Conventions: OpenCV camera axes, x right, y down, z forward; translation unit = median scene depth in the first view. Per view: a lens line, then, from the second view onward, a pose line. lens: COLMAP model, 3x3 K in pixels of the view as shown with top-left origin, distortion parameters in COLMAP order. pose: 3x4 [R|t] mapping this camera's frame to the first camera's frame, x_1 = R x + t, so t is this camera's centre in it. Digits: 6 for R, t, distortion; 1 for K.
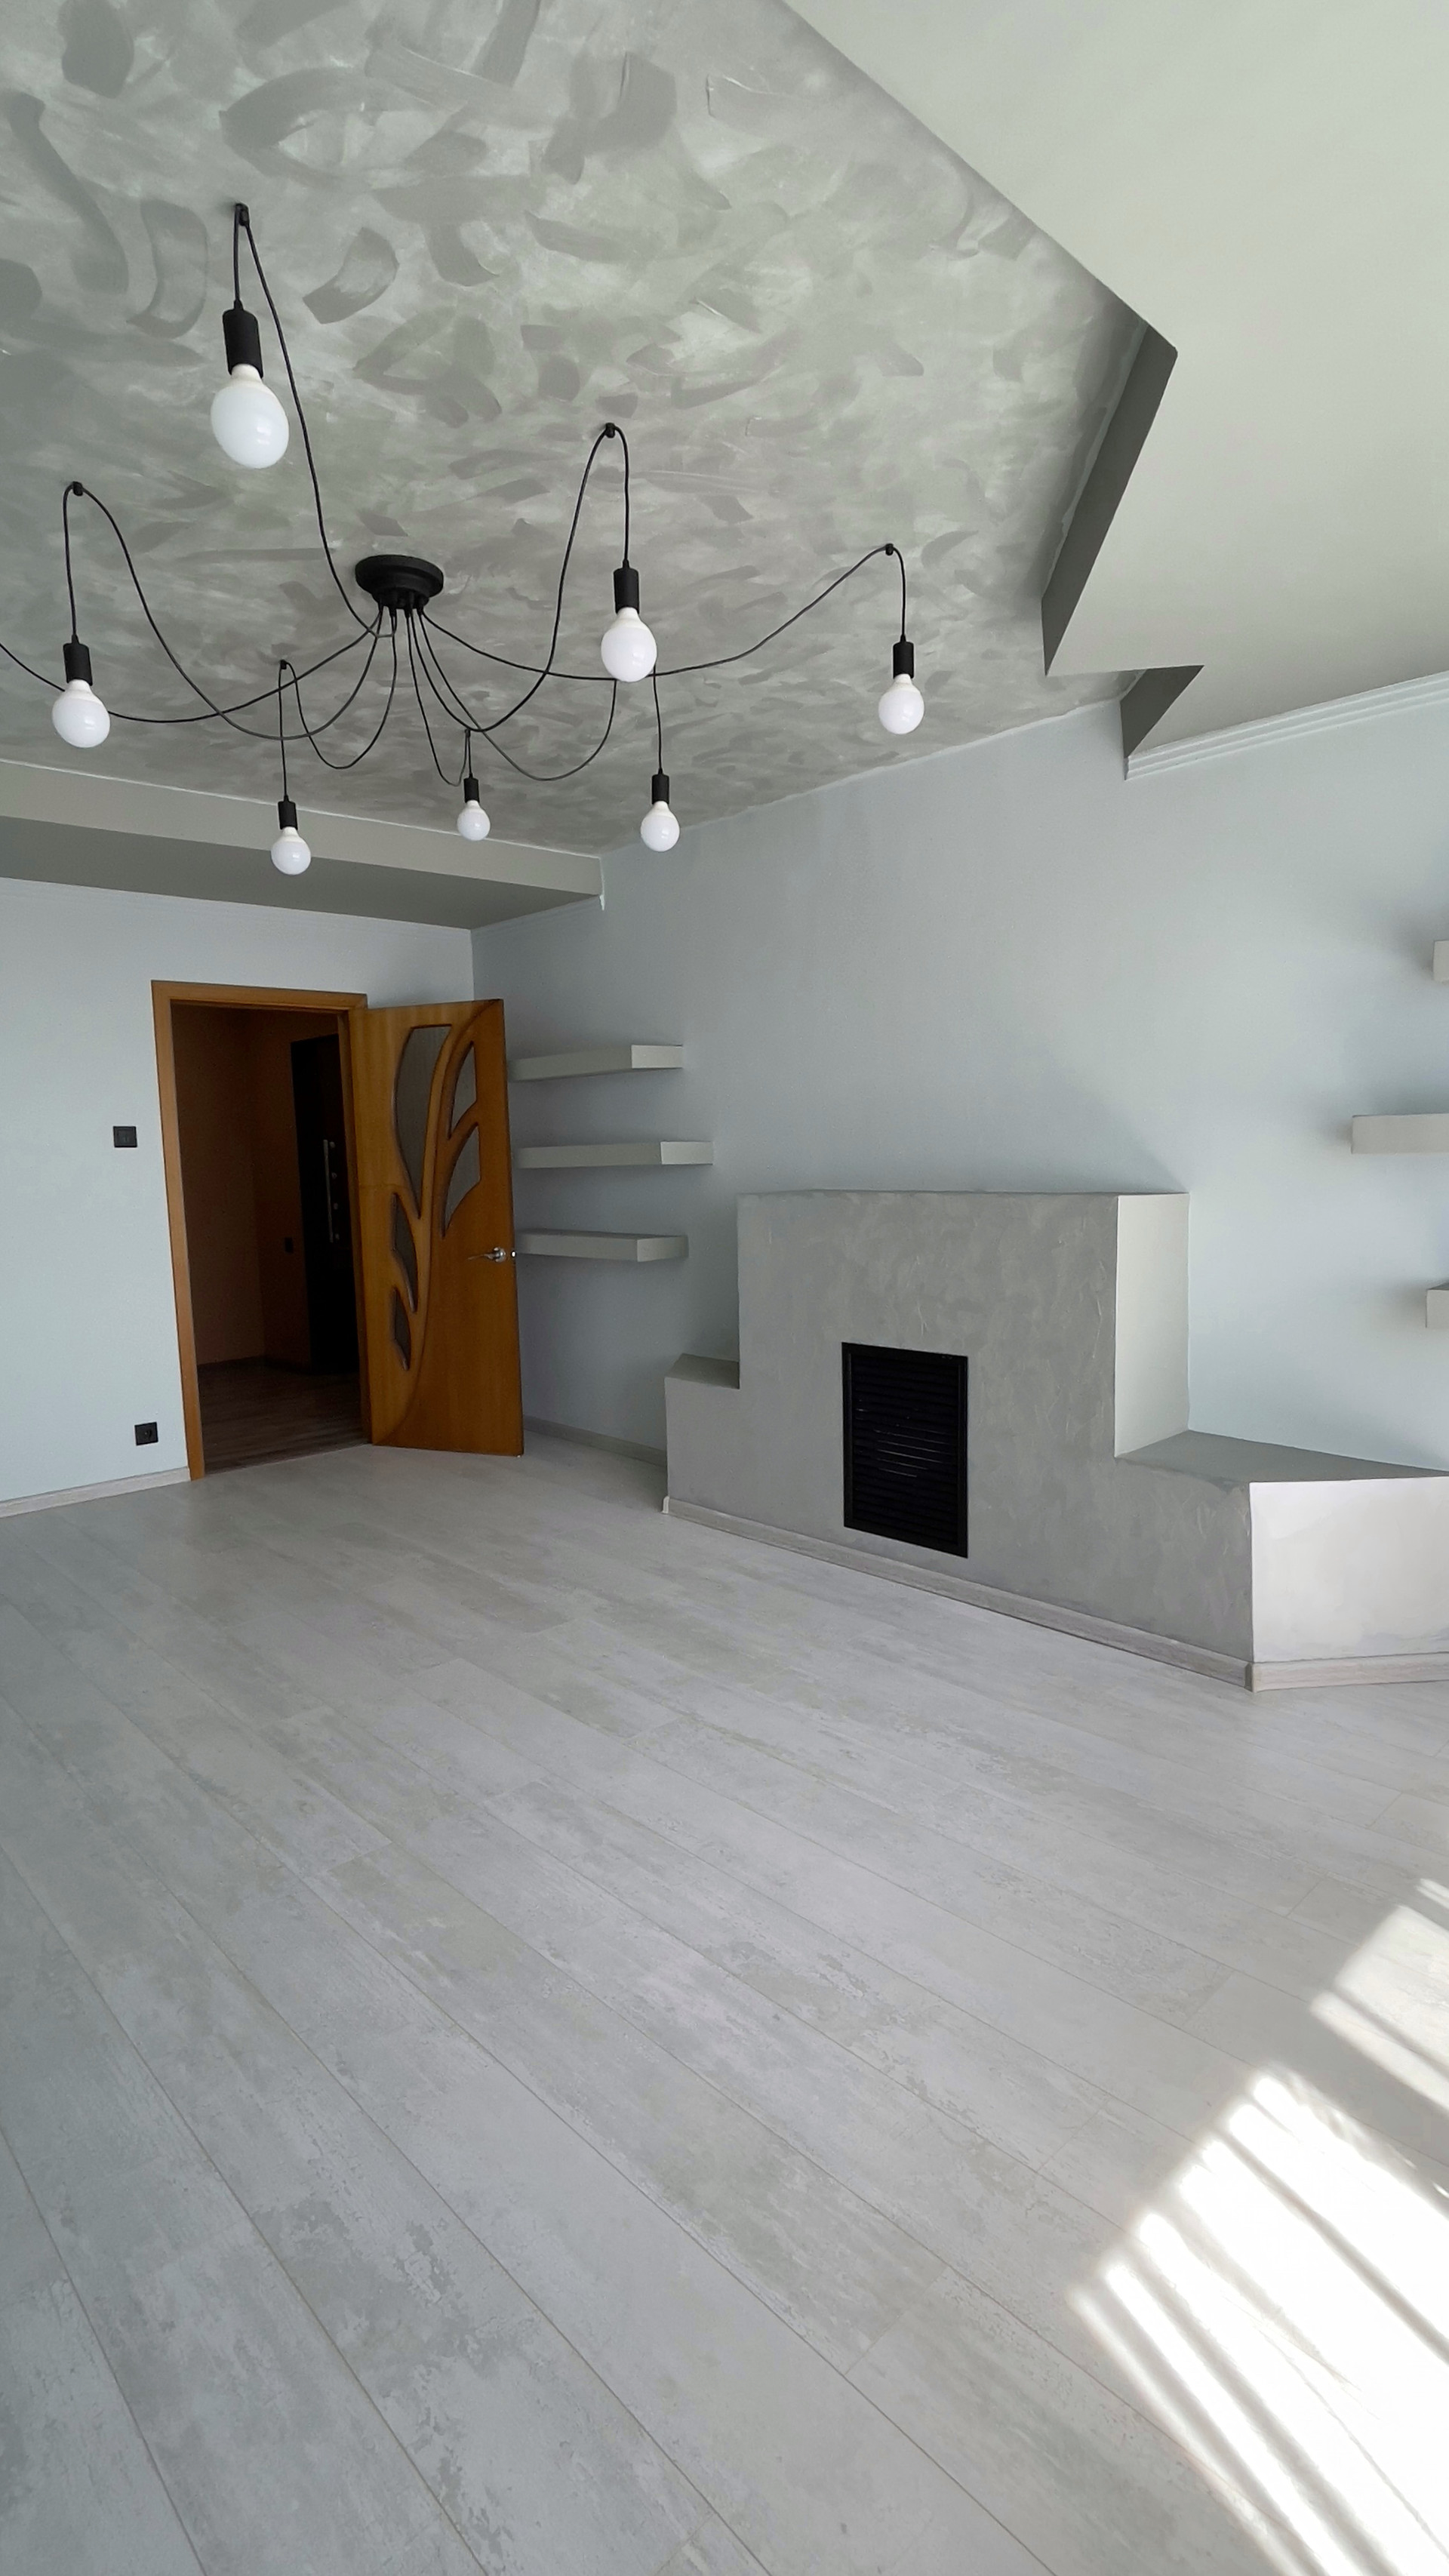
lens RADIAL K [[1257.0, 0, 743.0], [0, 1257.0, 1293.0], [0, 0, 1]] dist [-0.004226, -0.000363]
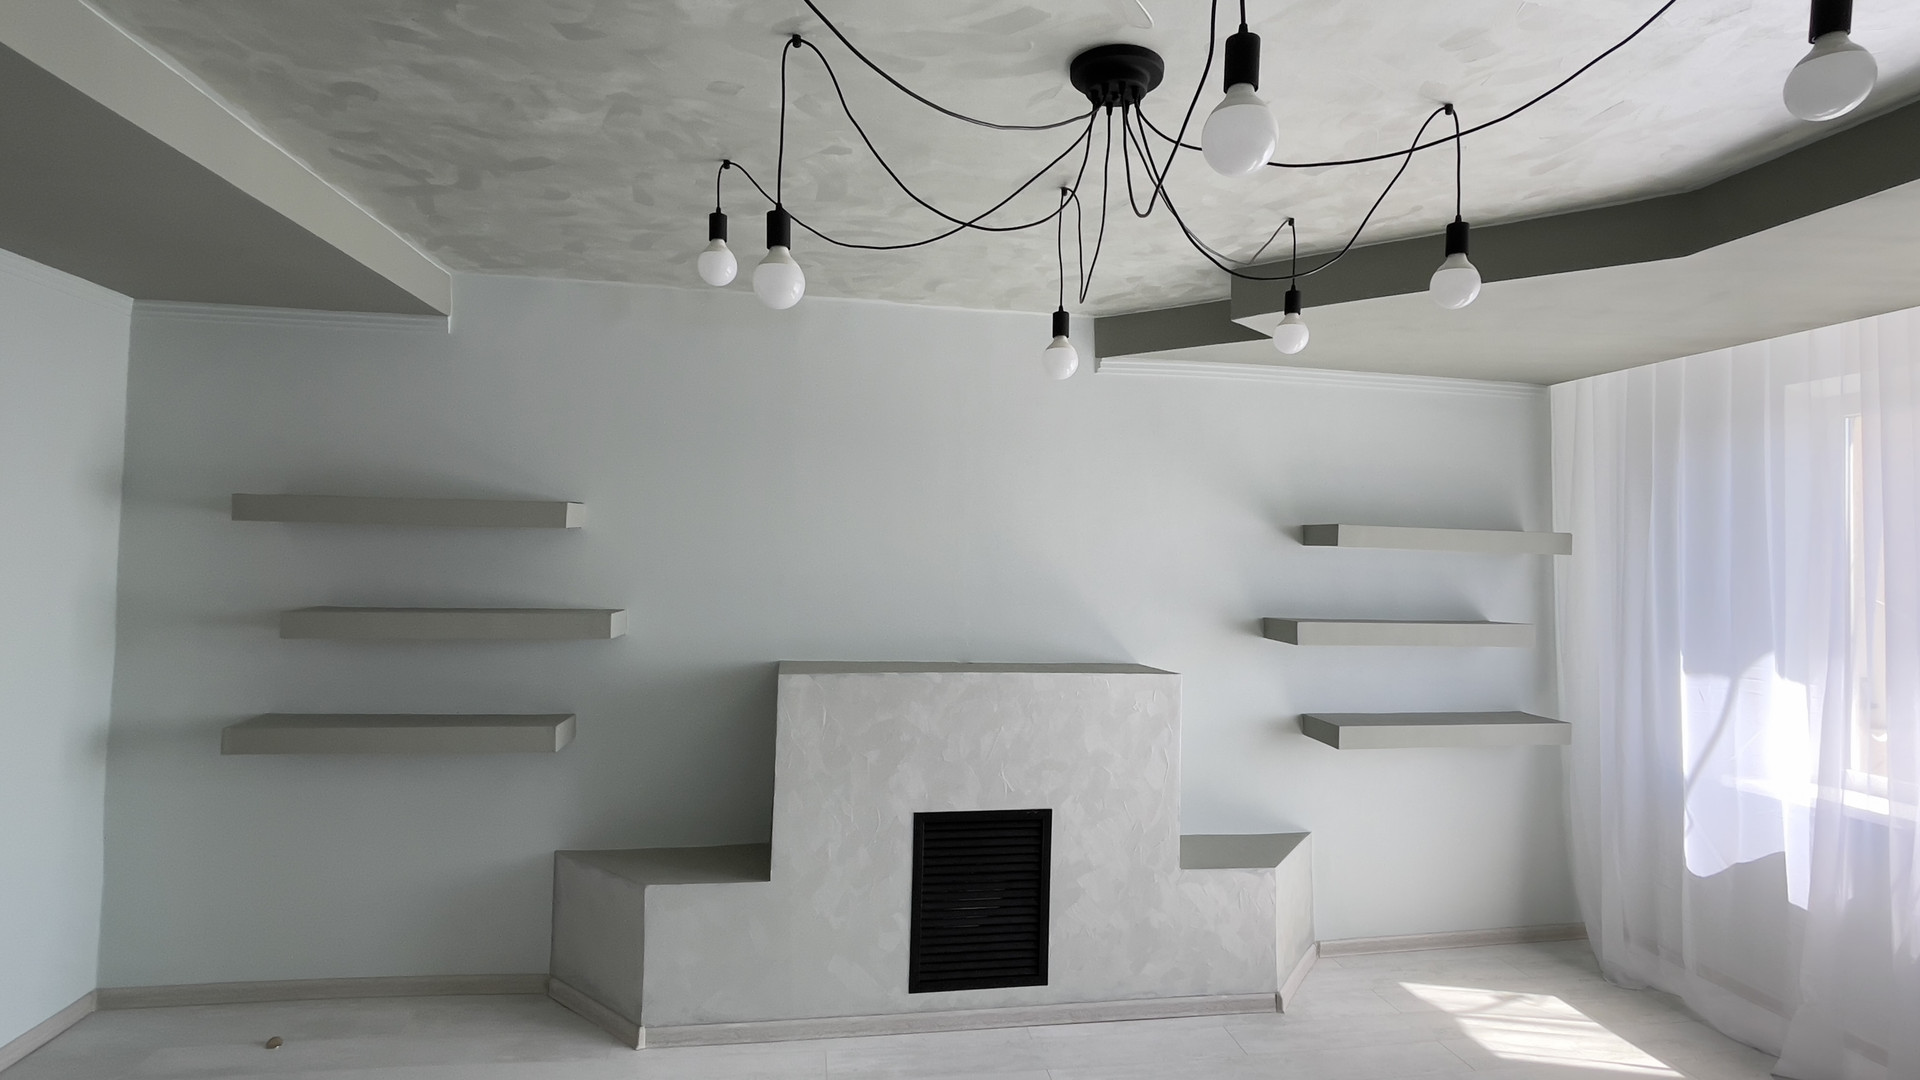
lens RADIAL K [[936.9, 0, 967.6], [0, 936.9, 520.8], [0, 0, 1]] dist [-0.004226, -0.000363]
pose [[0.561239, 0.063715, 0.825198, -0.584047], [0.055304, 0.991917, -0.114202, -0.117607], [-0.825804, 0.109731, 0.553179, 0.502034]]
